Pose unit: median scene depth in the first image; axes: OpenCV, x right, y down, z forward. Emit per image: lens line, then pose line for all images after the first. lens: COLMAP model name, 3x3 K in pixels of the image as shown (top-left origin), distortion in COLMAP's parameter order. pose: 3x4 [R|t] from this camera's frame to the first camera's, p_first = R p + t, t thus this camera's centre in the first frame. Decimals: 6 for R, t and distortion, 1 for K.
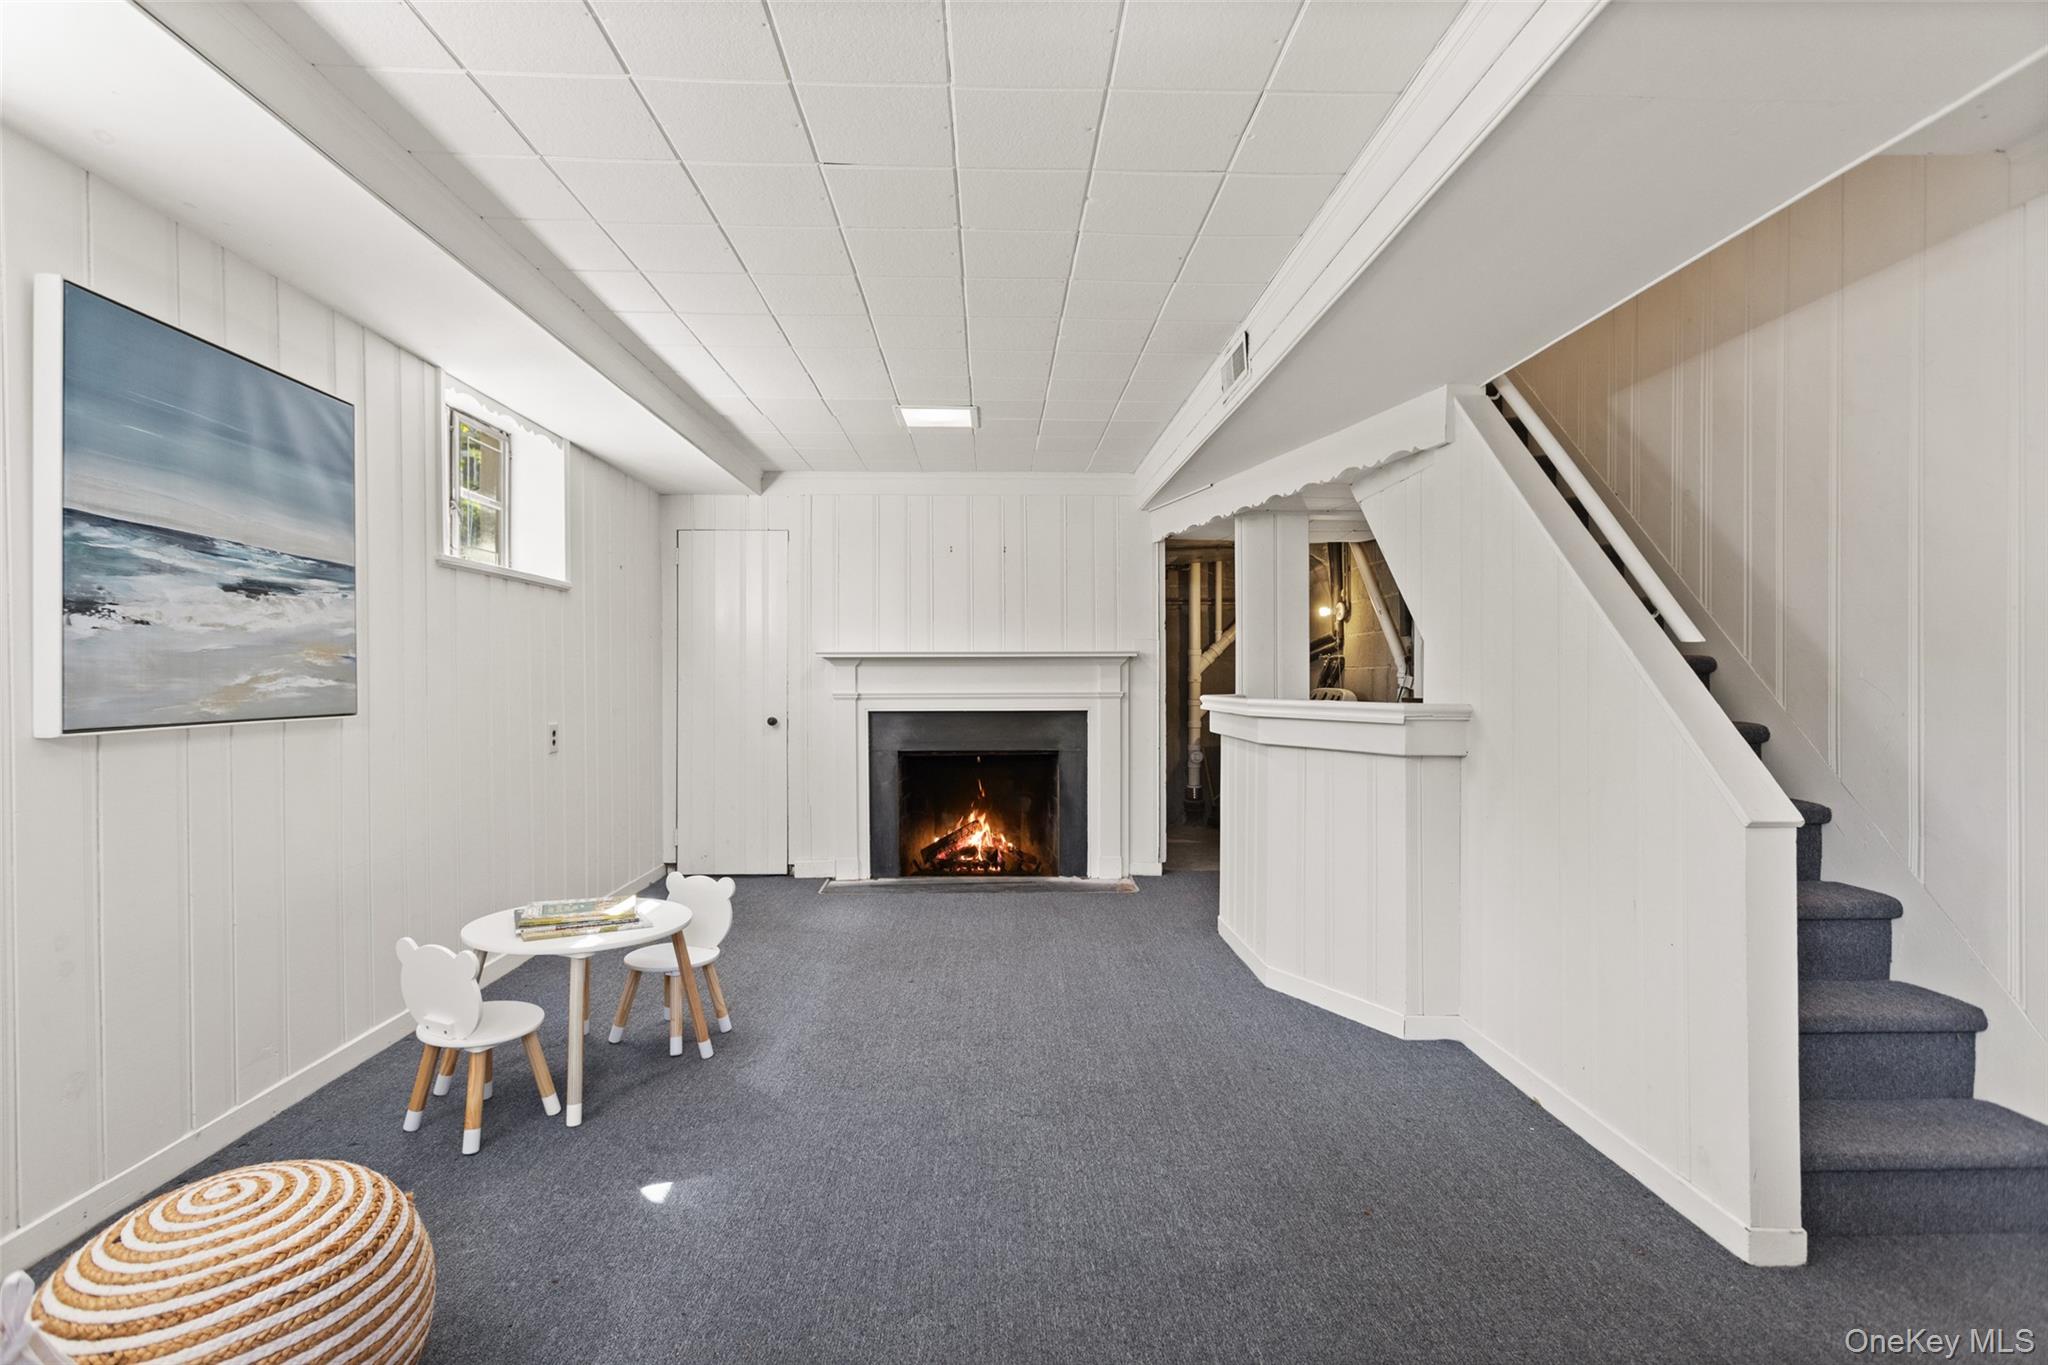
lens RADIAL K [[976.5, 0, 1016.1], [0, 976.5, 681.2], [0, 0, 1]] dist [0.000789, 0.000571]
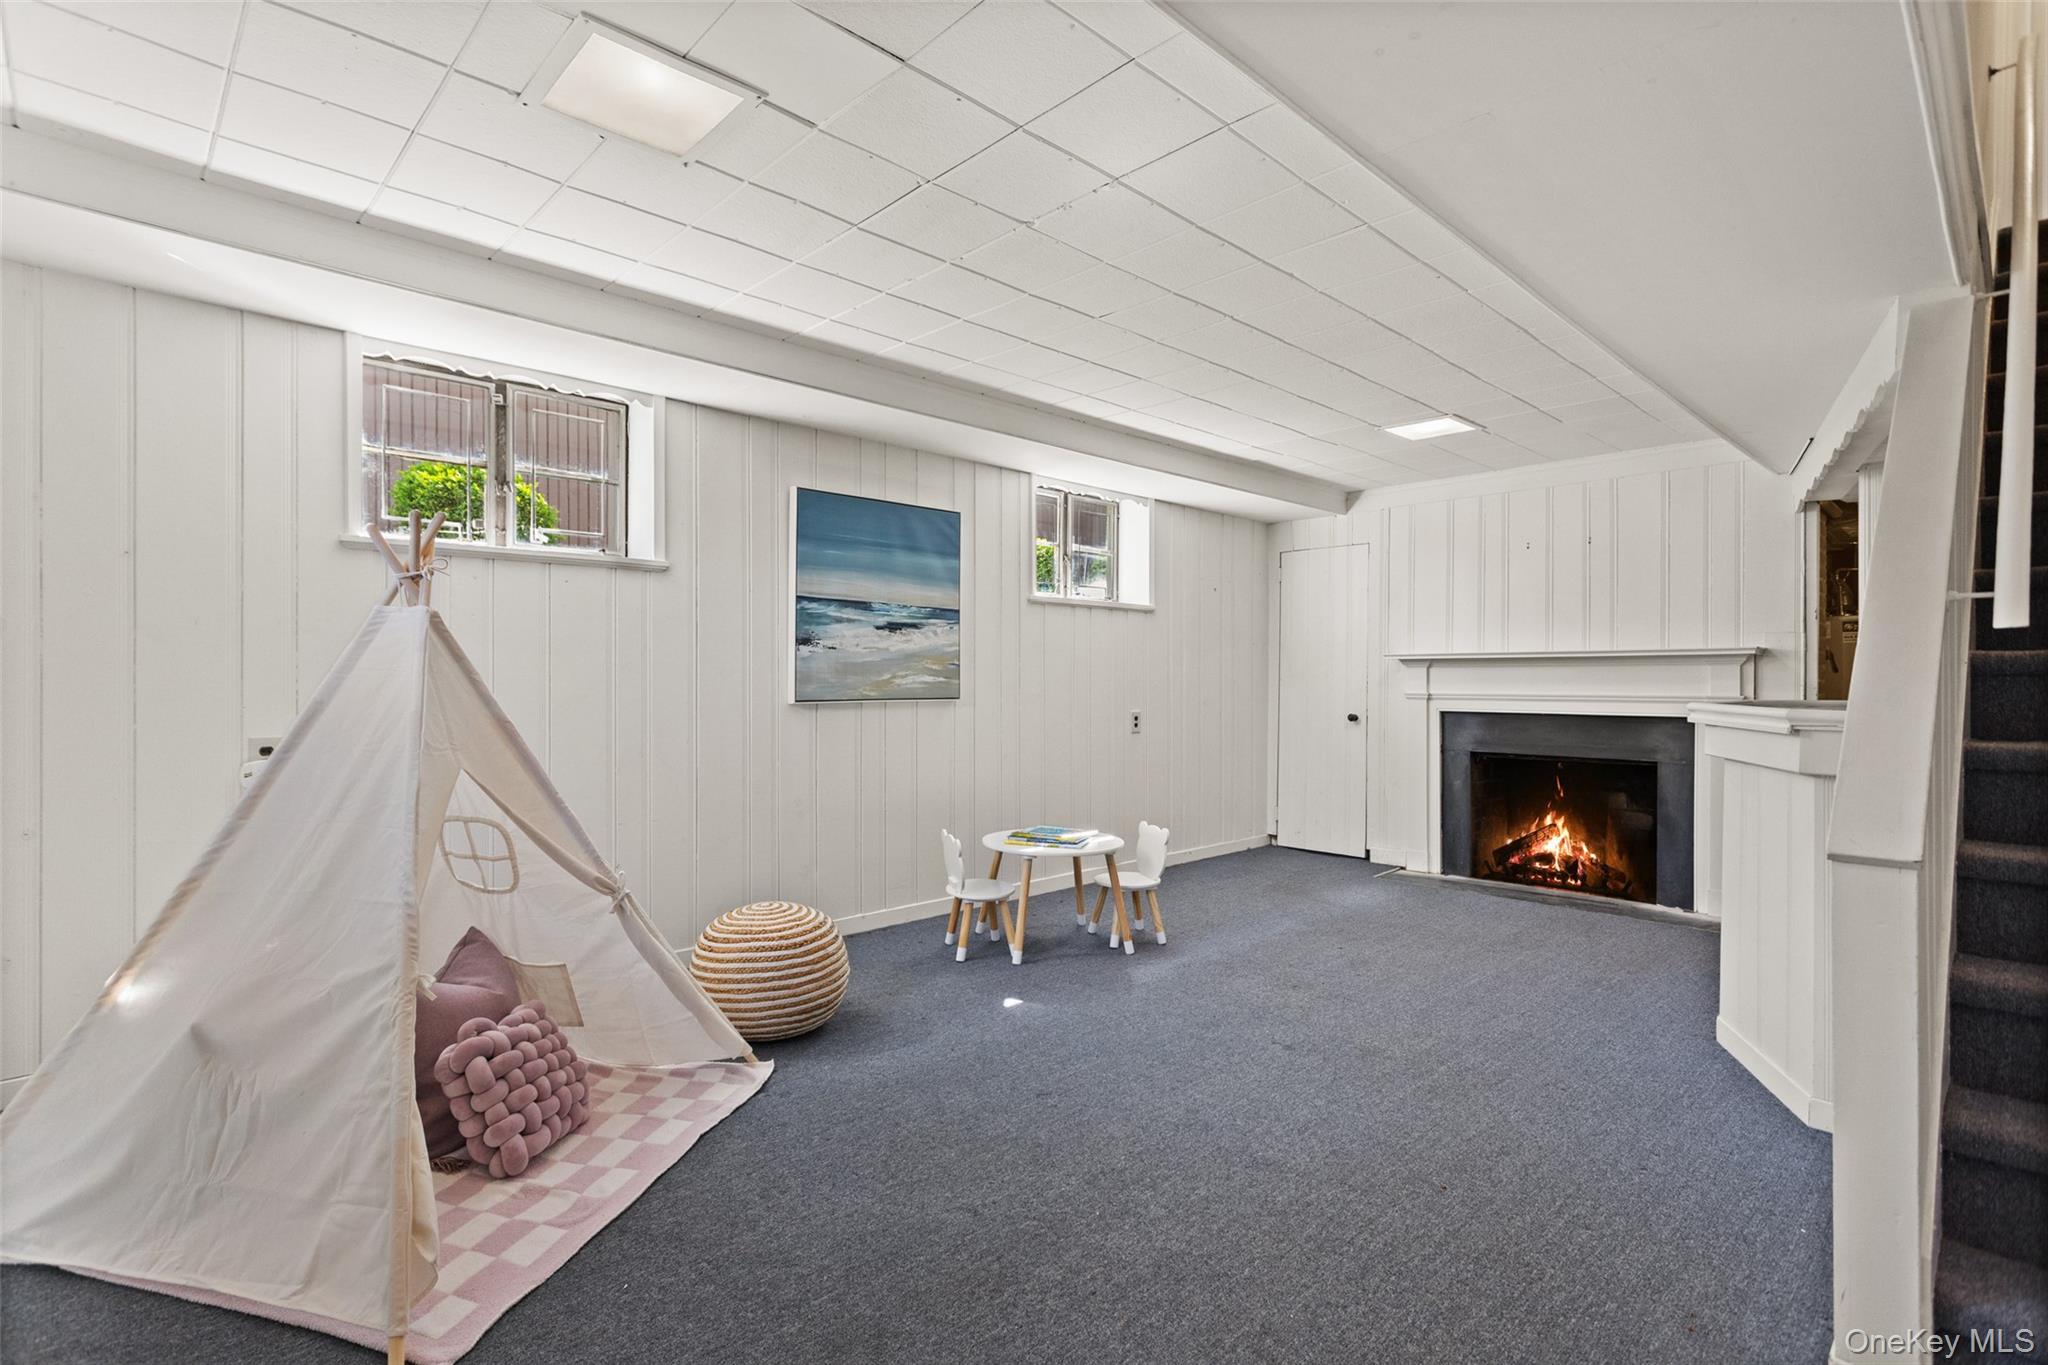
lens RADIAL K [[976.5, 0, 1027.2], [0, 976.5, 682.2], [0, 0, 1]] dist [0.000789, 0.000571]
pose [[0.667153, 0.004686, -0.744906, 0.640727], [-0.005657, 0.999983, 0.001224, 0.003511], [0.744899, 0.003397, 0.667168, -0.024693]]
